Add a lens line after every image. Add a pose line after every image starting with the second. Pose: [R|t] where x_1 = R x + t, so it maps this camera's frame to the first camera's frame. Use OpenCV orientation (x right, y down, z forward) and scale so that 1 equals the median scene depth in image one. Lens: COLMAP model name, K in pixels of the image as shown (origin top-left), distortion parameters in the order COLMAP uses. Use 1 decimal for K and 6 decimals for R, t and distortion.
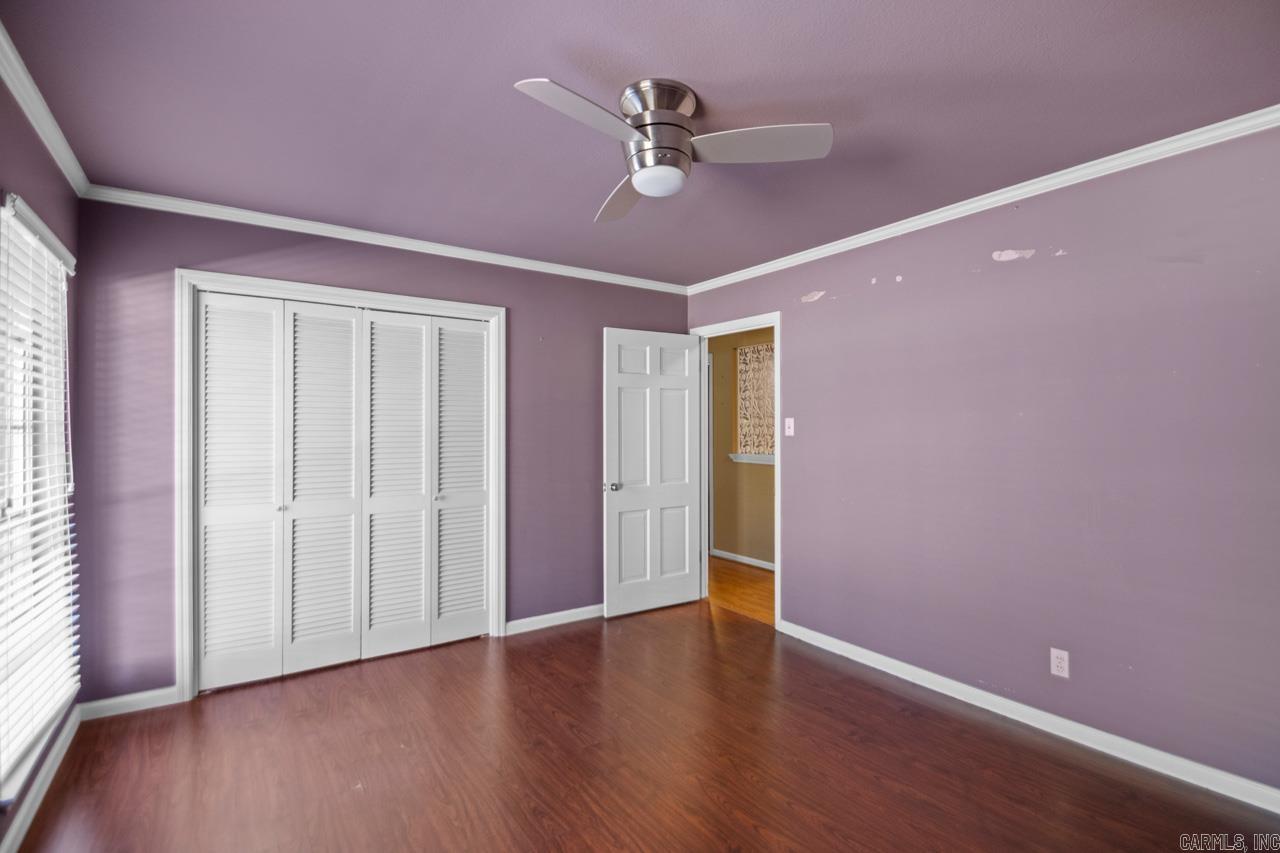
lens RADIAL K [[595.9, 0, 650.6], [0, 595.9, 426.3], [0, 0, 1]] dist [0.018964, -0.019622]
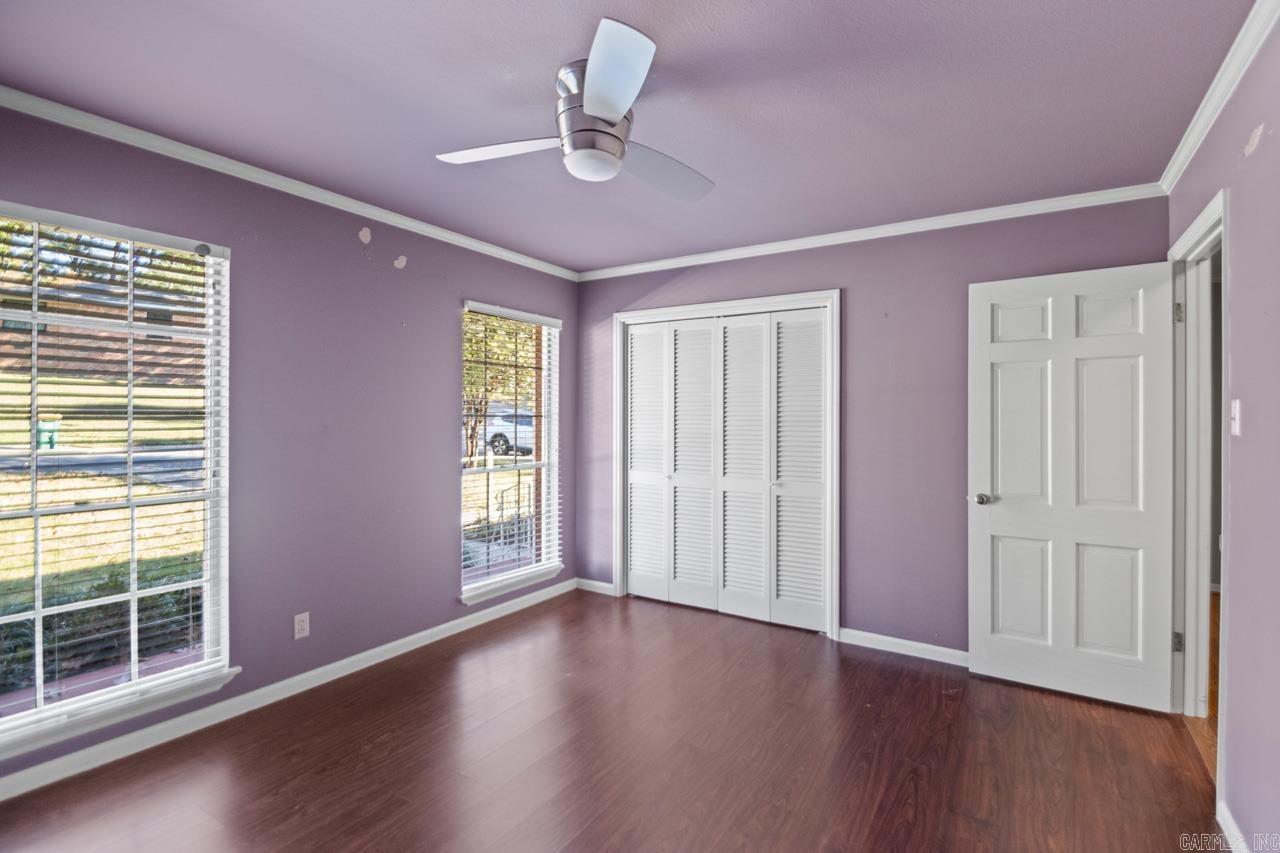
lens RADIAL K [[594.1, 0, 651.2], [0, 594.1, 418.5], [0, 0, 1]] dist [0.001072, -0.001199]
pose [[0.392573, 0.004542, -0.919710, 0.517186], [-0.001794, 0.999990, 0.004172, 0.000038], [0.919719, 0.000012, 0.392577, 0.386071]]
